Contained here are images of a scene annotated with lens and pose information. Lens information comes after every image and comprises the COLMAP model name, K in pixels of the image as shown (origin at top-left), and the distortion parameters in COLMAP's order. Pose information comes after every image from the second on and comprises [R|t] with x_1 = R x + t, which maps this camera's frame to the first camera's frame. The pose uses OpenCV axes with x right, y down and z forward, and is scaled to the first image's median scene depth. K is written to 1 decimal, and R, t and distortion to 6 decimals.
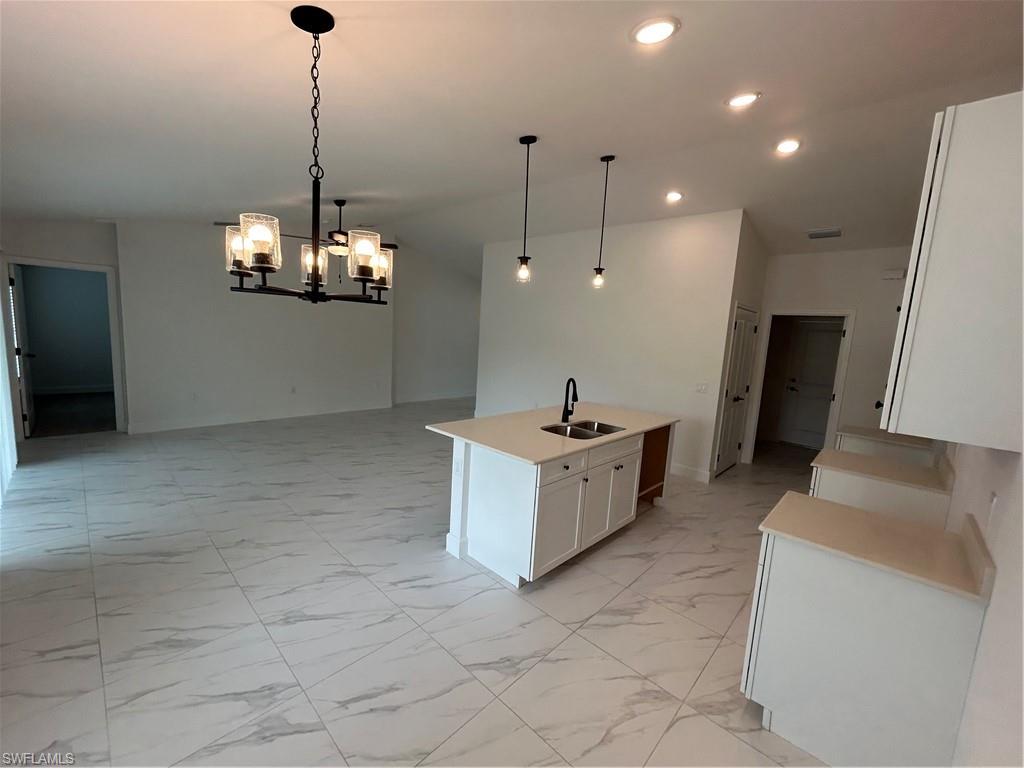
lens RADIAL K [[411.3, 0, 514.3], [0, 411.3, 384.8], [0, 0, 1]] dist [-0.002478, -0.000303]
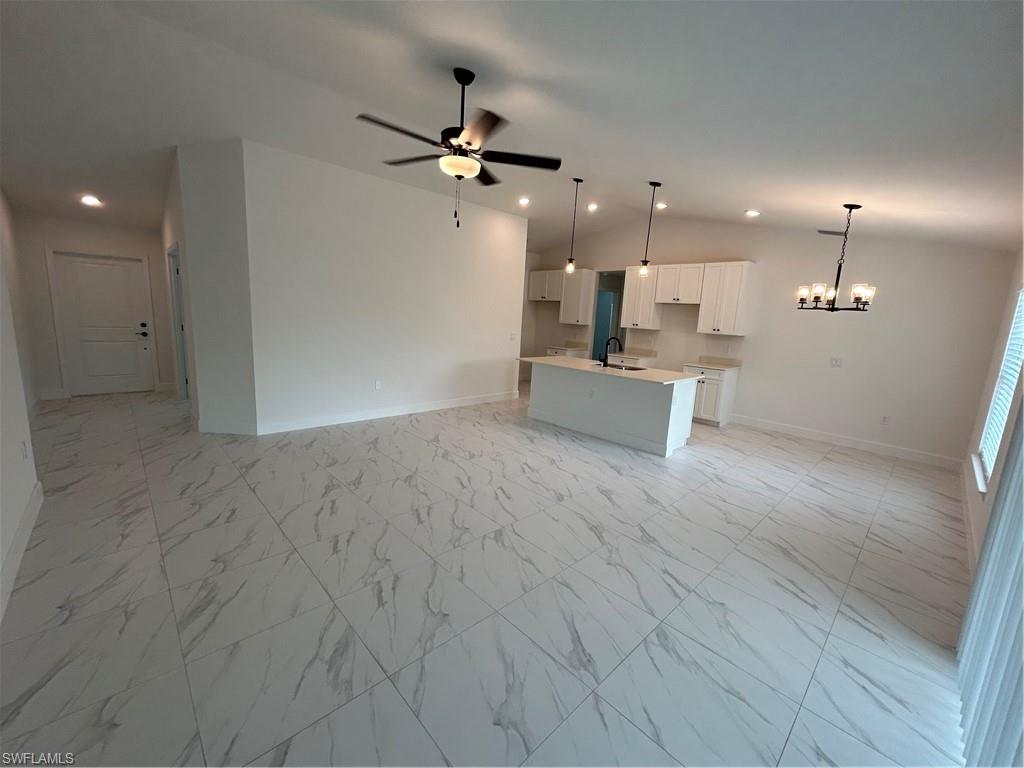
lens RADIAL K [[413.4, 0, 512.0], [0, 413.4, 384.0], [0, 0, 1]] dist [0.000994, 0.000702]
pose [[0.057414, -0.229571, 0.971597, -1.669665], [0.076890, 0.971328, 0.224964, -0.260830], [-0.995385, 0.061790, 0.073420, 1.469245]]
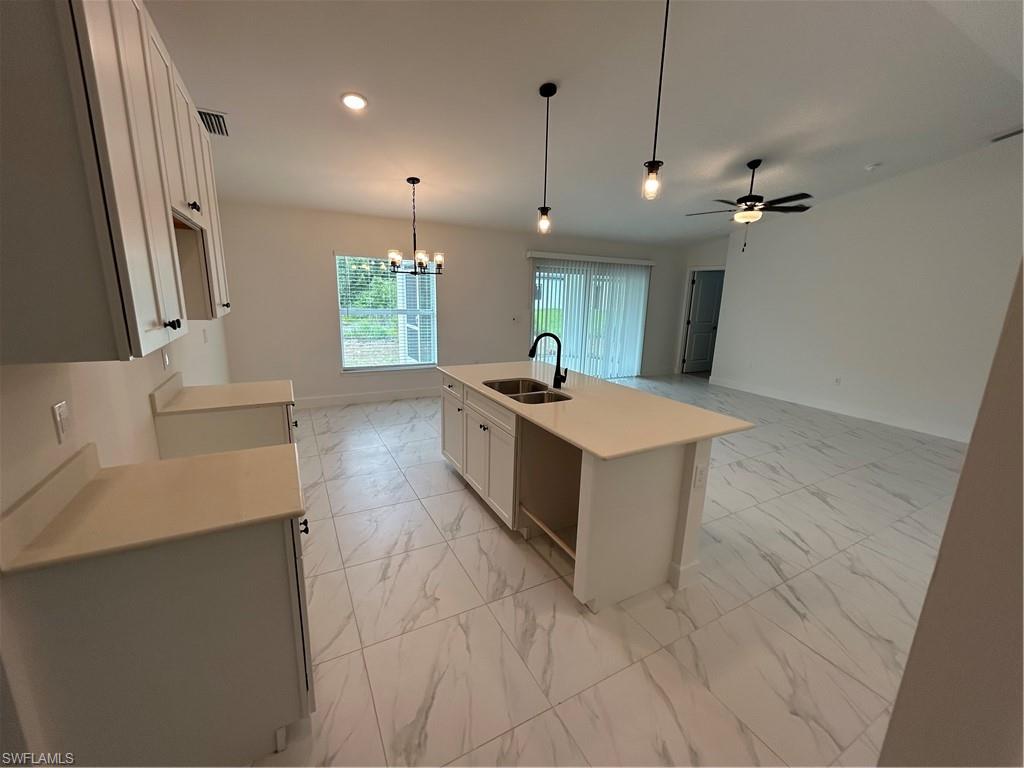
lens RADIAL K [[413.4, 0, 512.0], [0, 413.4, 384.0], [0, 0, 1]] dist [0.000994, 0.000702]
pose [[-0.312802, 0.136956, -0.939892, 1.126477], [-0.169242, 0.965677, 0.197038, -0.079914], [0.934619, 0.220704, -0.278887, 1.365837]]
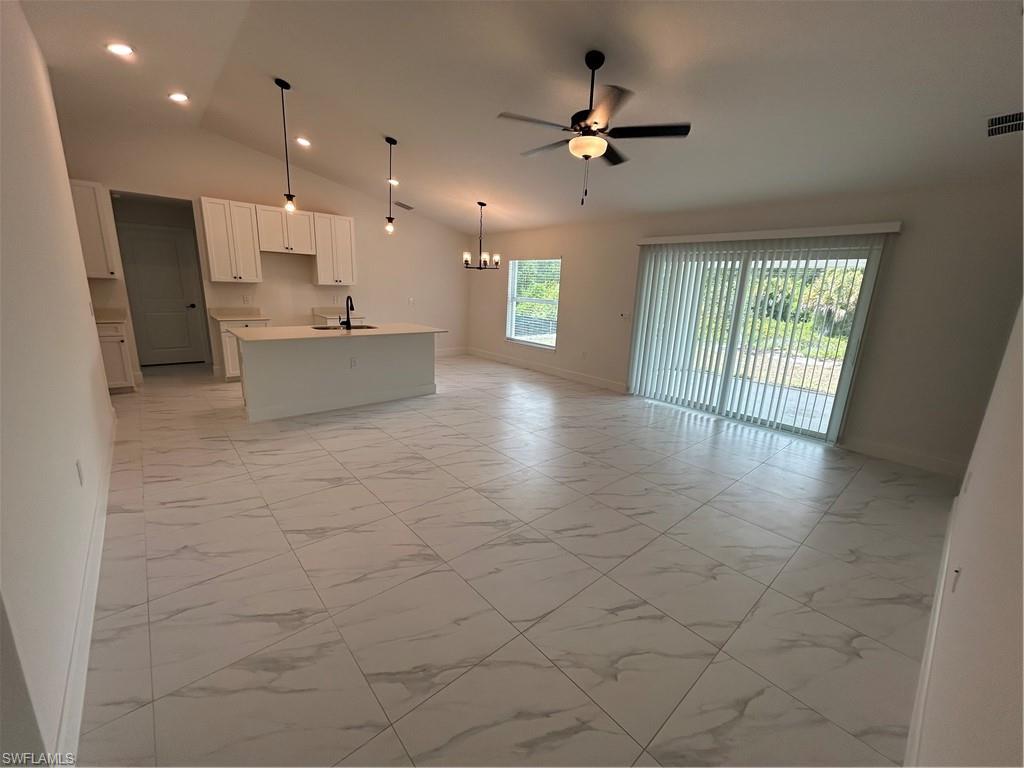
lens RADIAL K [[411.3, 0, 514.3], [0, 411.3, 384.8], [0, 0, 1]] dist [-0.002478, -0.000303]
pose [[-0.990567, -0.122122, 0.062160, -0.639987], [-0.091979, 0.928797, 0.358993, -0.339353], [-0.101575, 0.349889, -0.931268, 2.734748]]
